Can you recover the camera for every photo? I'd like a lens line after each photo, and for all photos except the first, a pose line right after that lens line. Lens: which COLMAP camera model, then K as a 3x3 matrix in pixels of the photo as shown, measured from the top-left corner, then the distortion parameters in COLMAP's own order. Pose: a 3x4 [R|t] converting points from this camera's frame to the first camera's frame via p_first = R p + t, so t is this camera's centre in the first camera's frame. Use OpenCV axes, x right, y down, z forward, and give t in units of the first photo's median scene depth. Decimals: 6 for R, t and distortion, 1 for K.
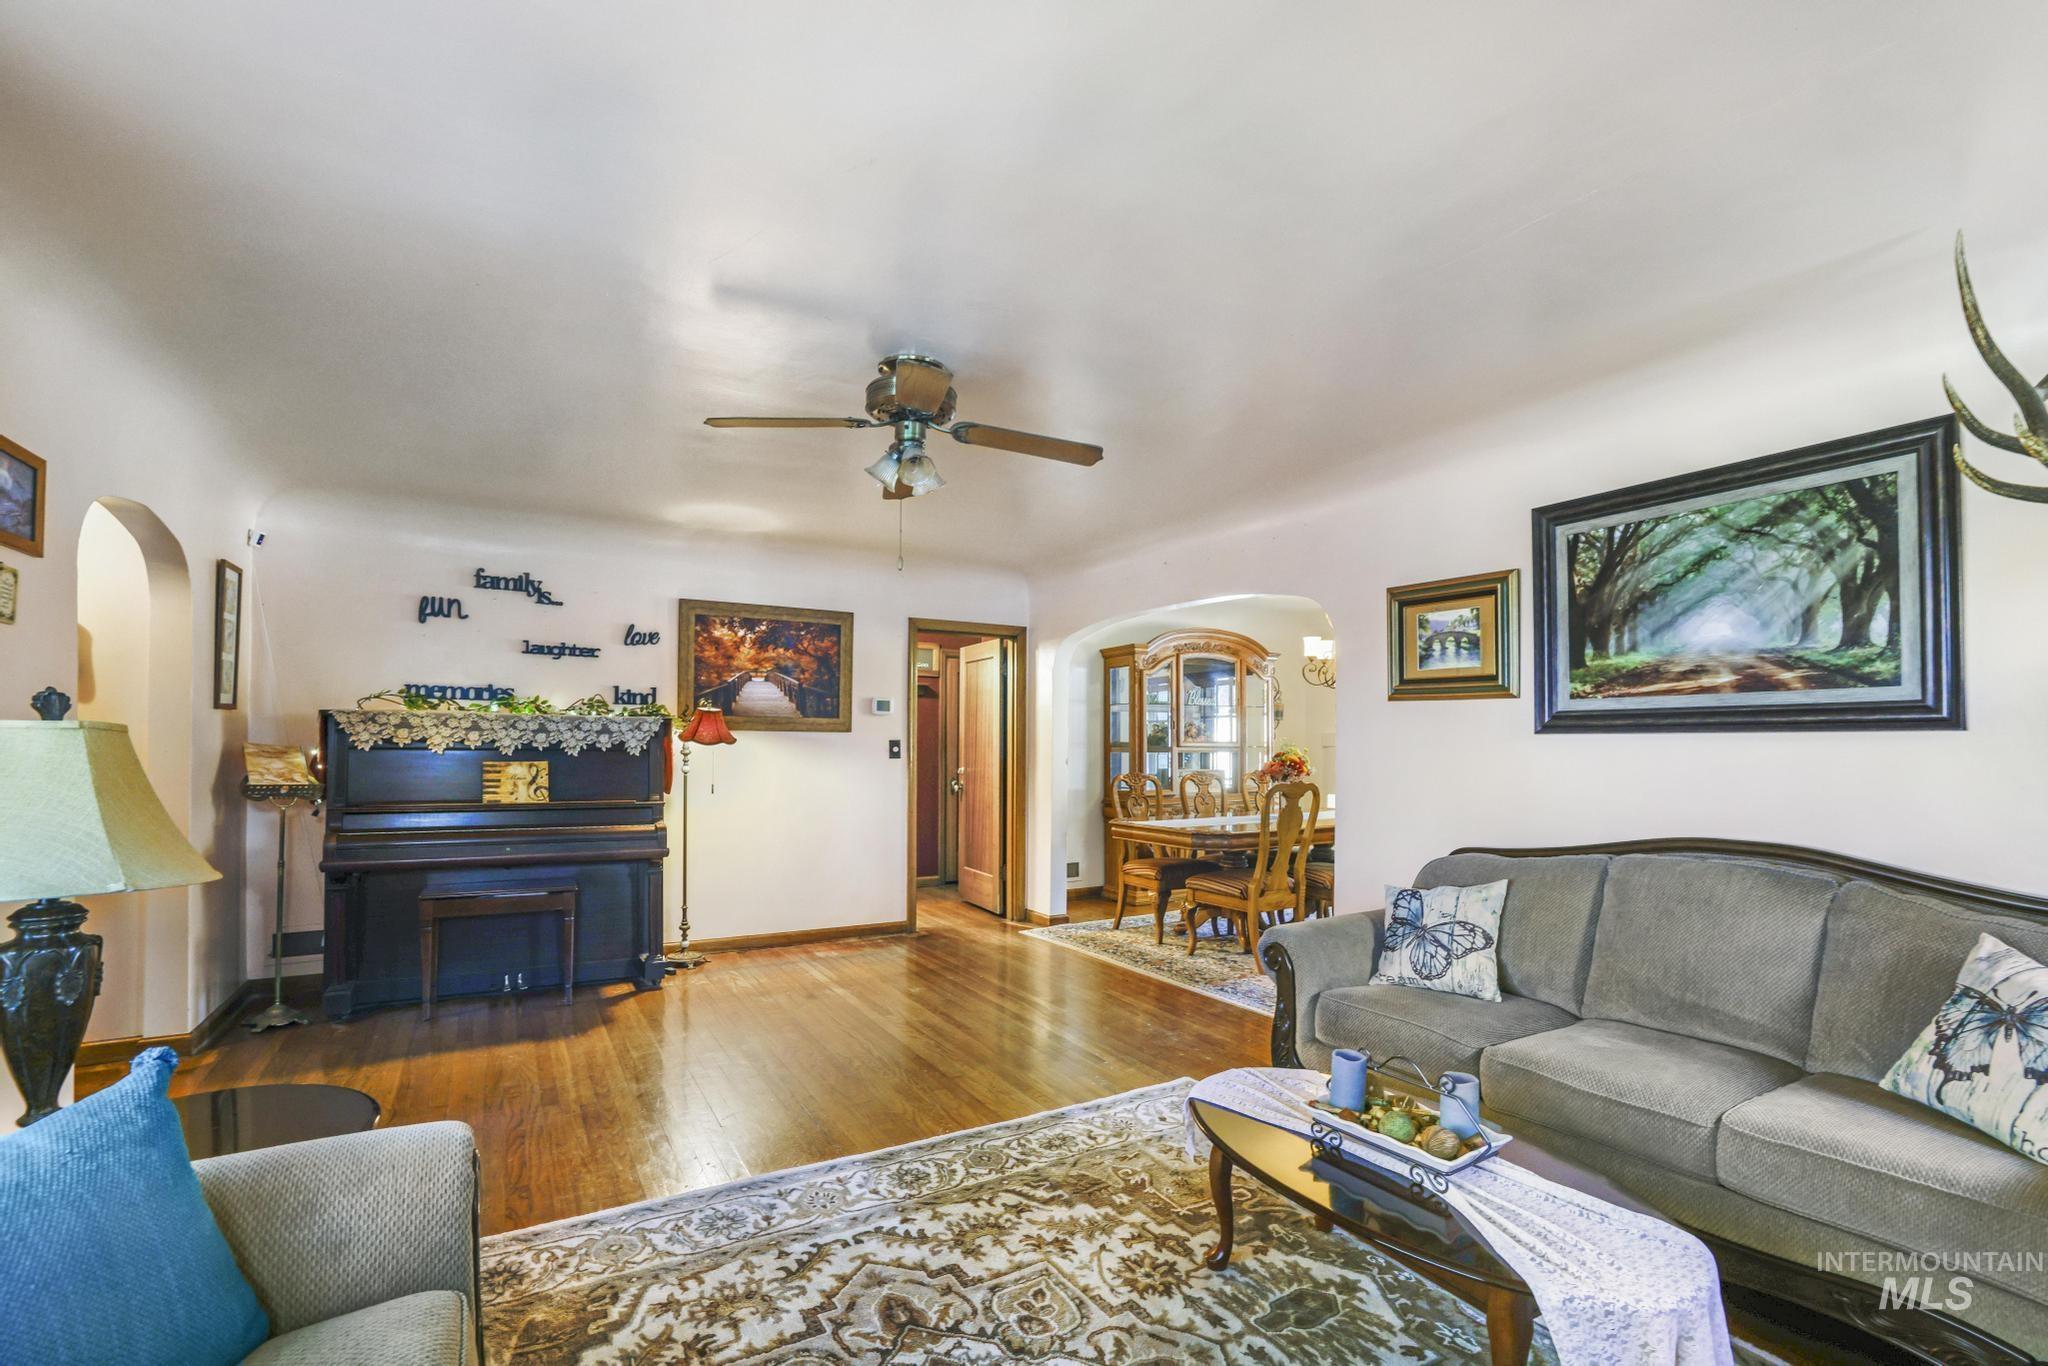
lens RADIAL K [[880.5, 0, 1019.7], [0, 880.5, 716.6], [0, 0, 1]] dist [0.000357, 0.000172]
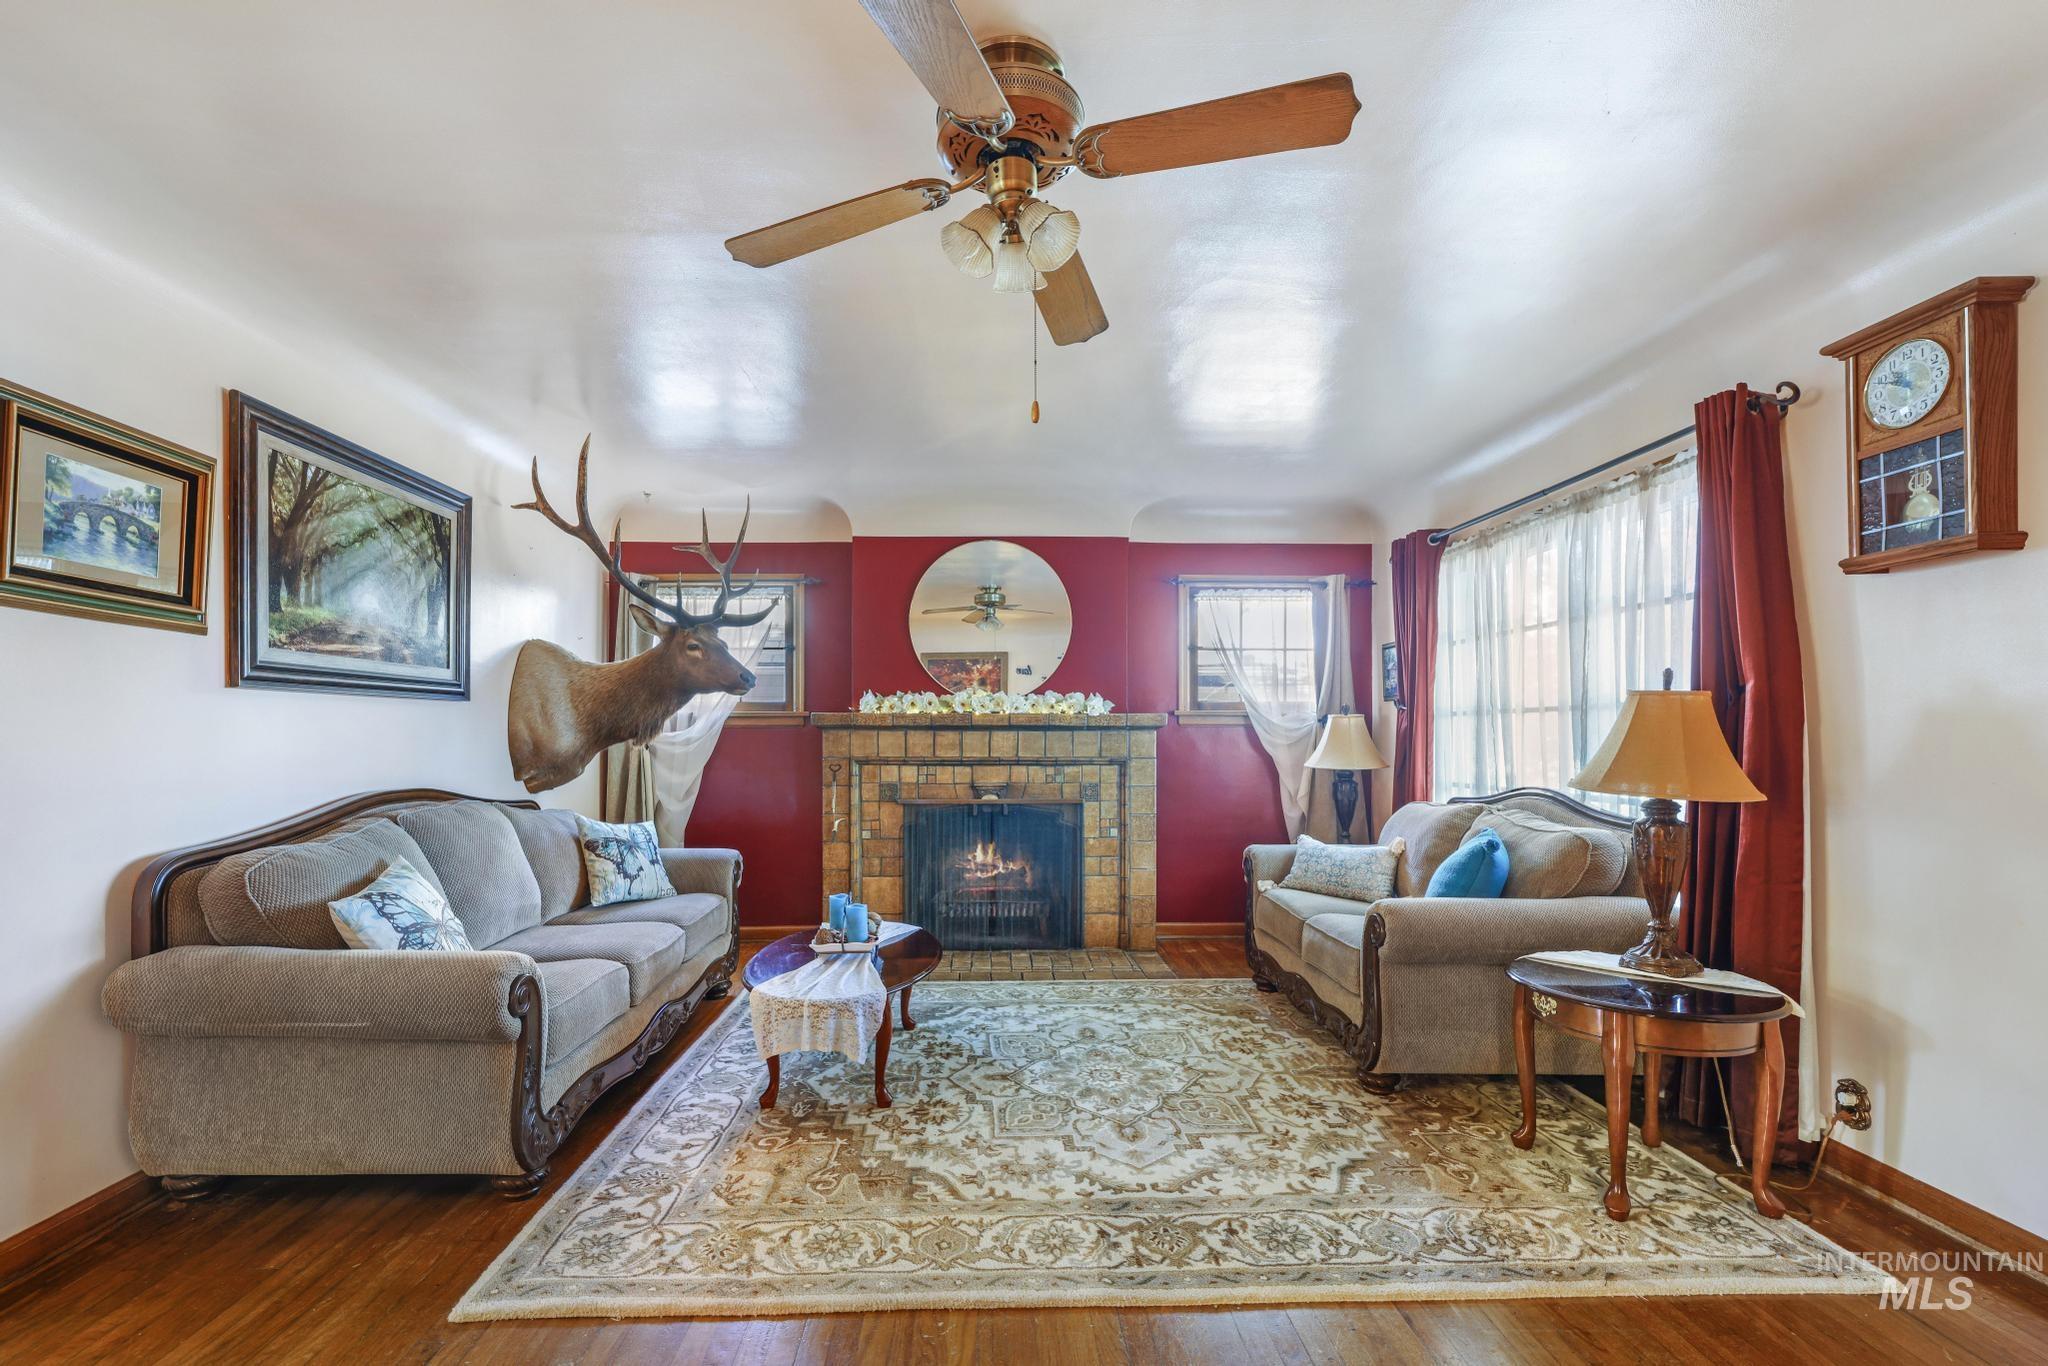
lens RADIAL K [[880.5, 0, 1019.7], [0, 880.5, 716.6], [0, 0, 1]] dist [0.000357, 0.000172]
pose [[-0.880549, 0.011354, 0.473818, -0.427216], [-0.011393, 0.998917, -0.045109, 0.082641], [-0.473818, -0.045119, -0.879466, 1.550620]]
